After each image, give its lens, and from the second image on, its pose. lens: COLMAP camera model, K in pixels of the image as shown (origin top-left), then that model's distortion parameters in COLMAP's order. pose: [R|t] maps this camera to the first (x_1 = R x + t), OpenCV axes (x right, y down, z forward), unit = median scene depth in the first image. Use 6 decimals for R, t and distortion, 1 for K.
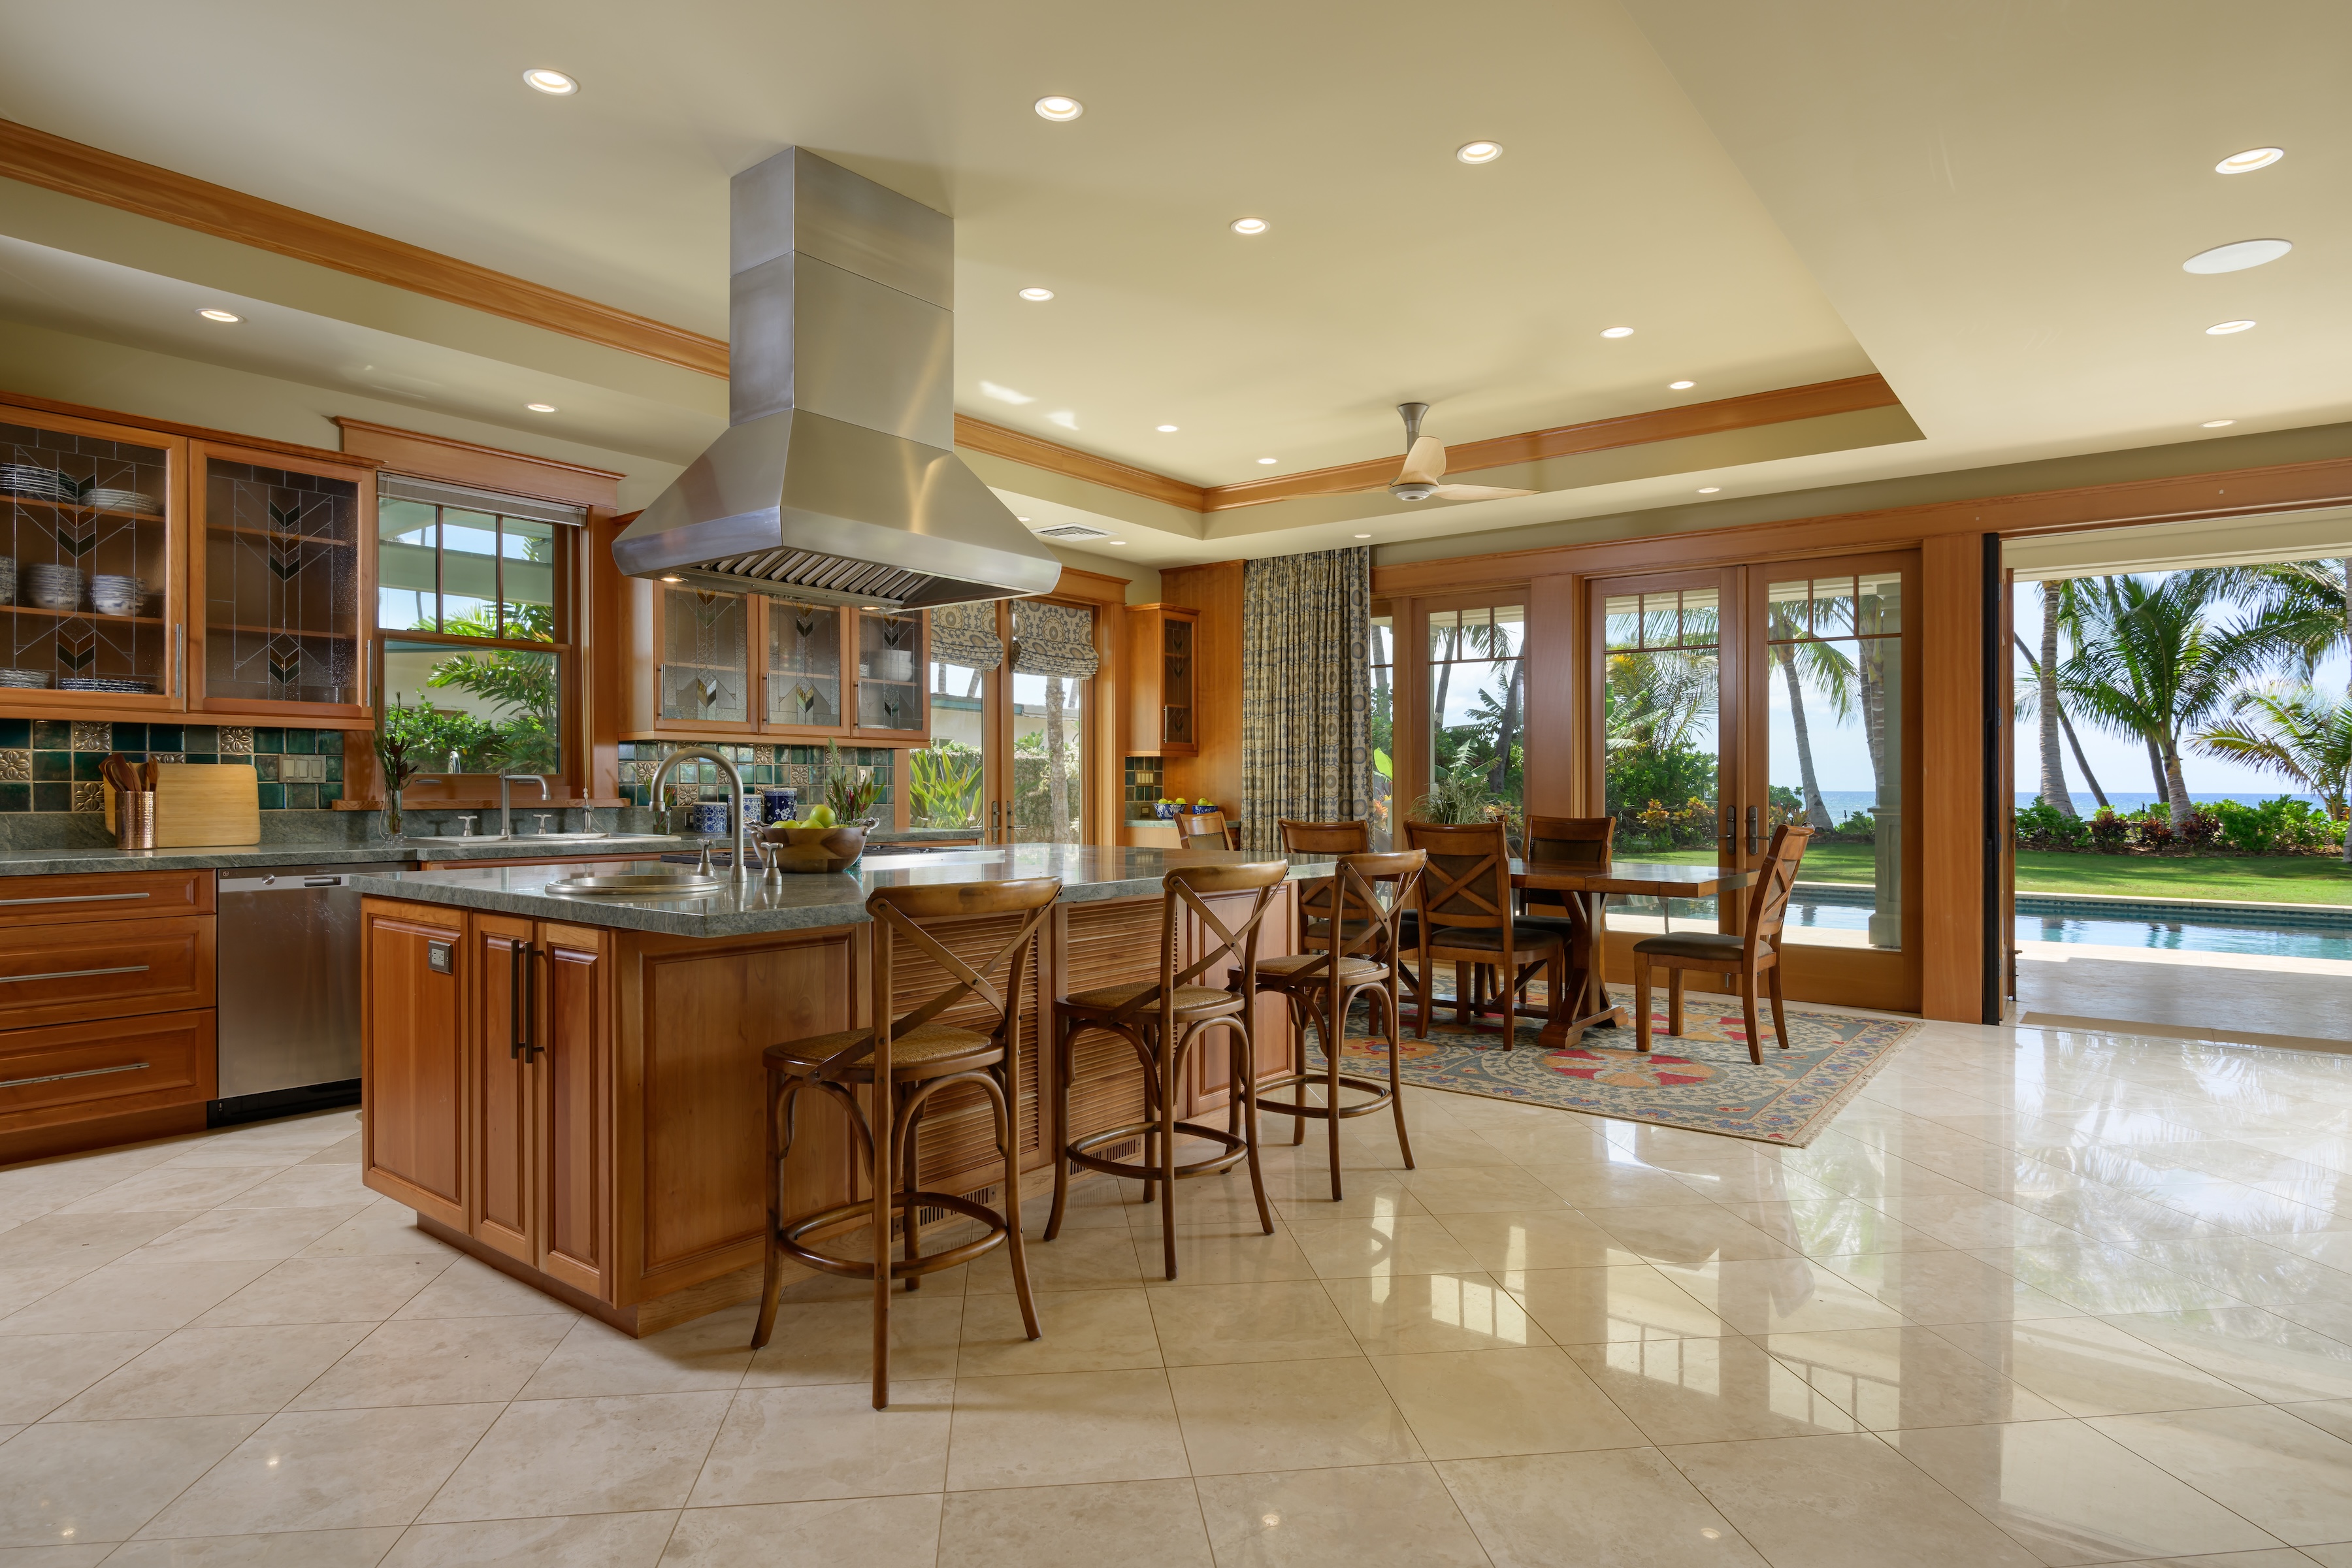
lens RADIAL K [[1302.6, 0, 1176.0], [0, 1302.6, 784.0], [0, 0, 1]] dist [-0.002241, -0.001757]
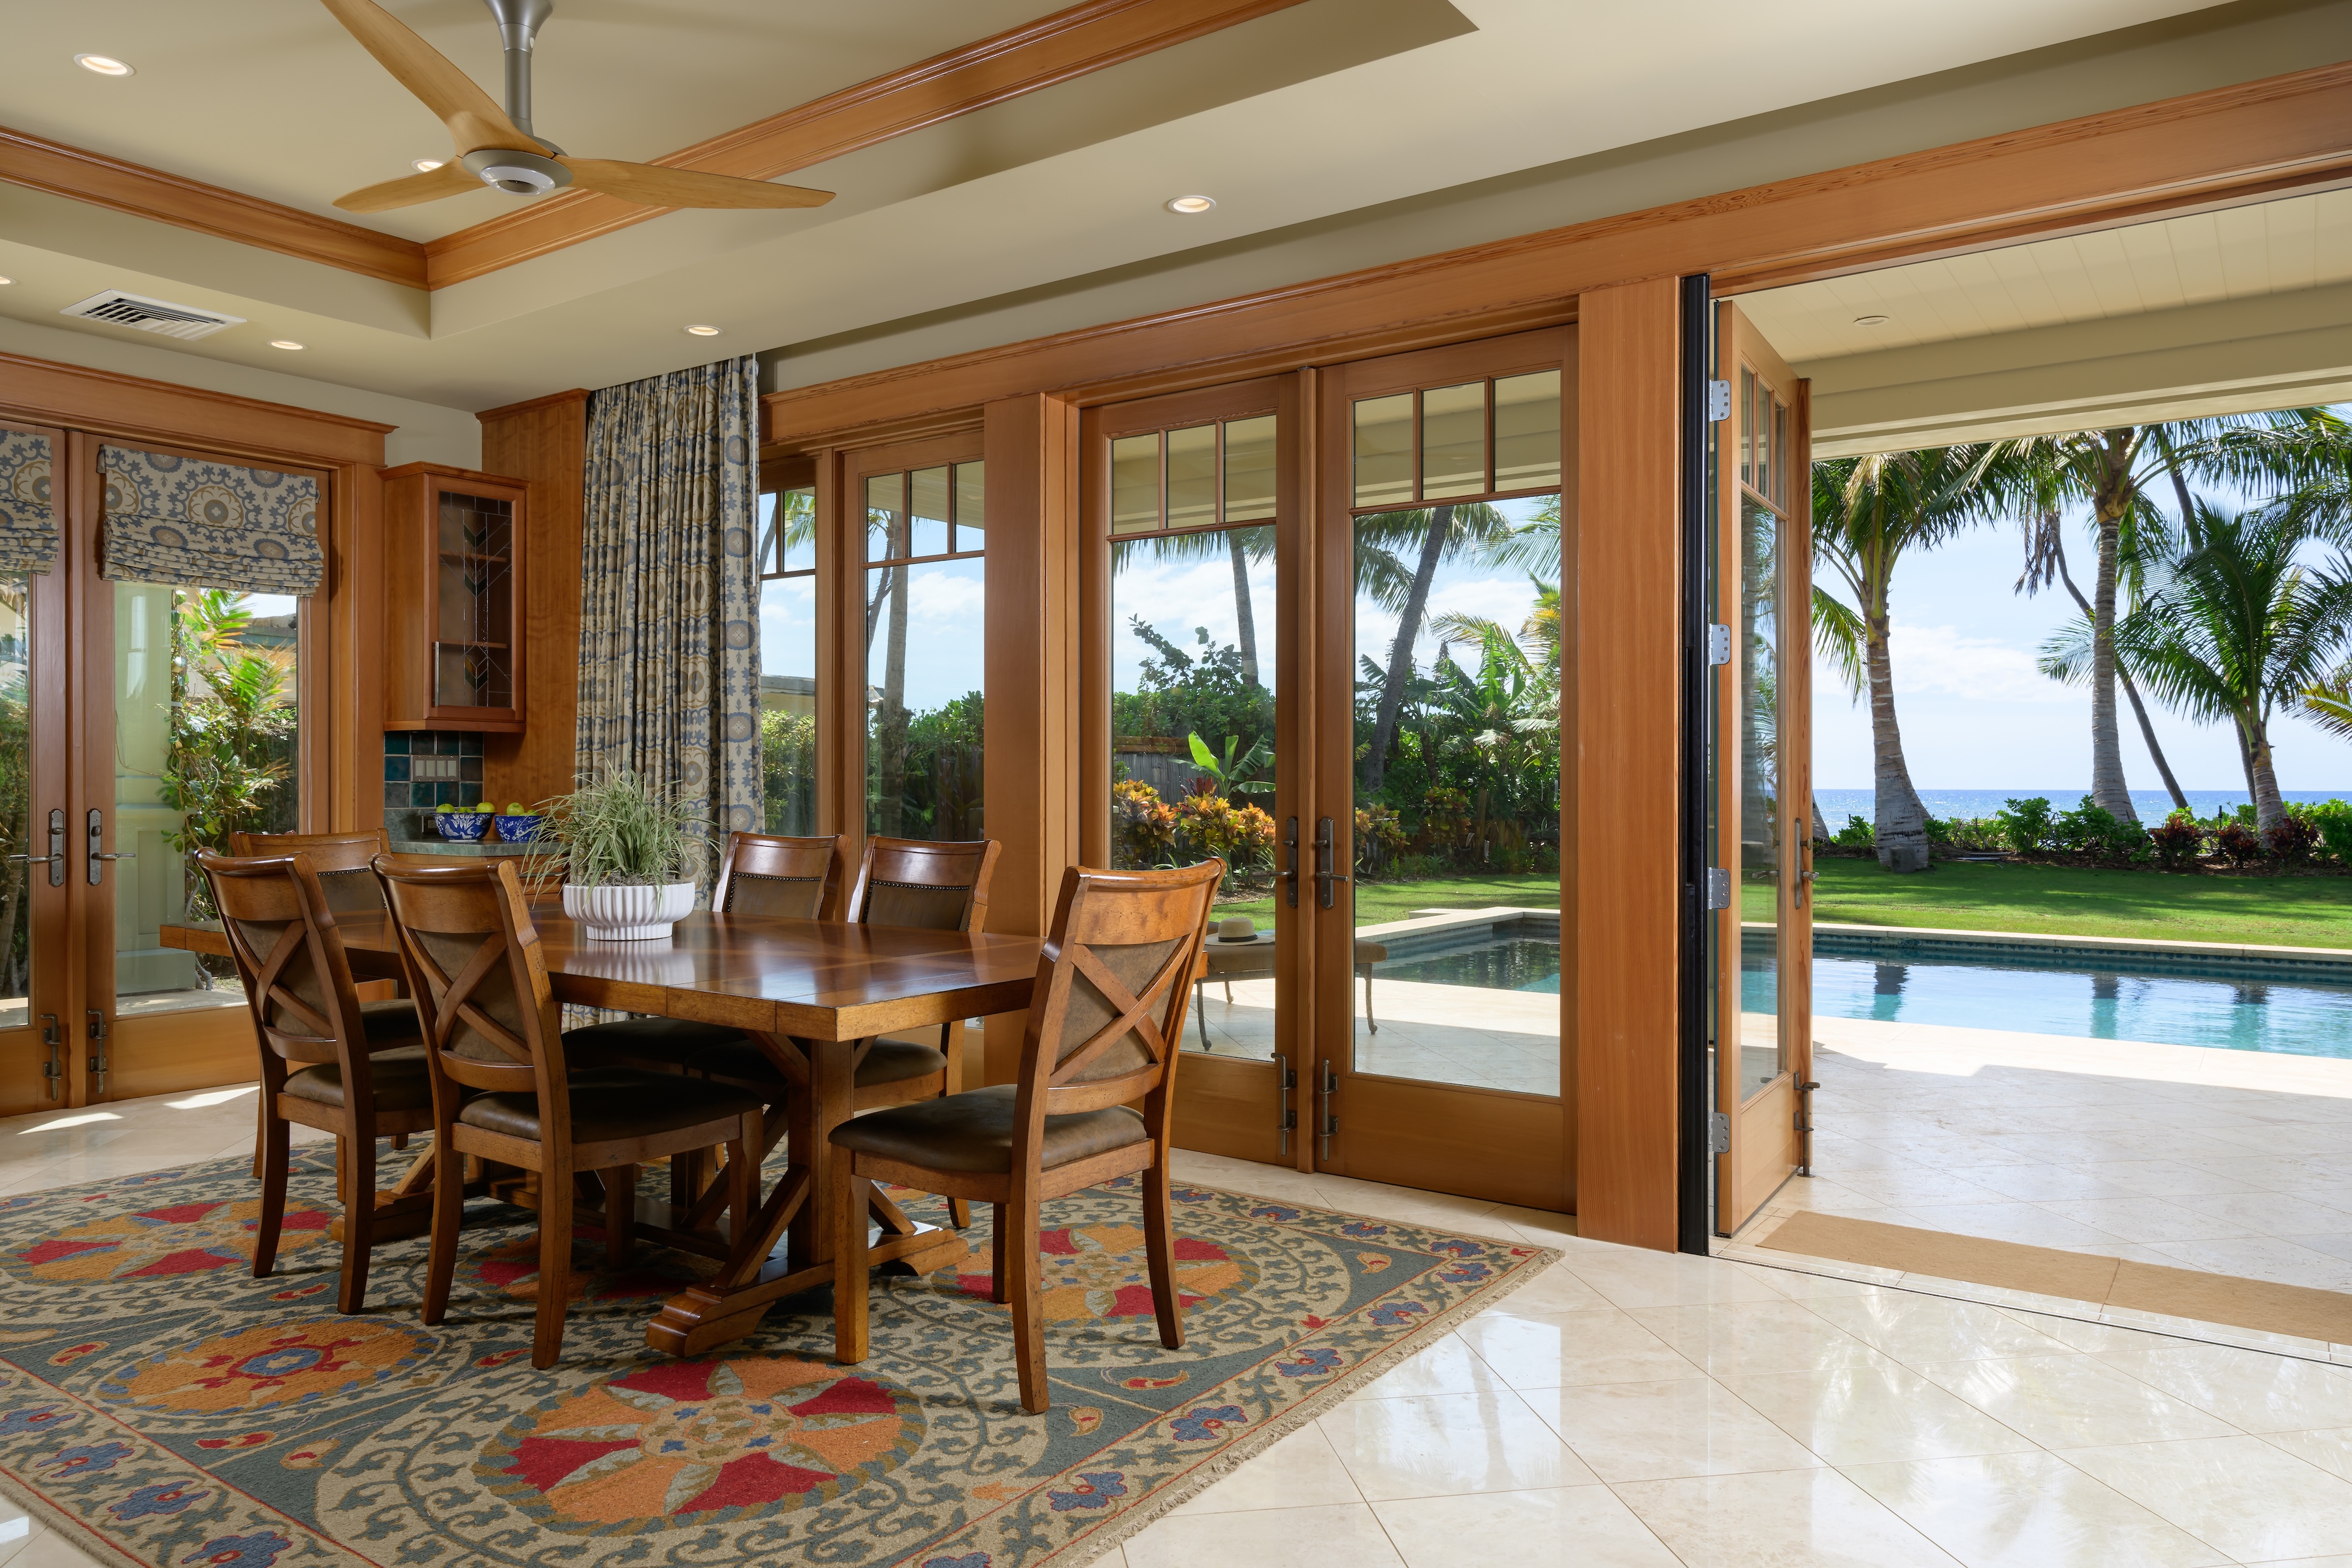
lens RADIAL K [[1608.4, 0, 1176.0], [0, 1608.4, 784.0], [0, 0, 1]] dist [0.001512, 0.001952]
pose [[0.998997, -0.001526, 0.044755, 0.101805], [0.001472, 0.999998, 0.001233, 0.000771], [-0.044757, -0.001166, 0.998997, 0.098801]]
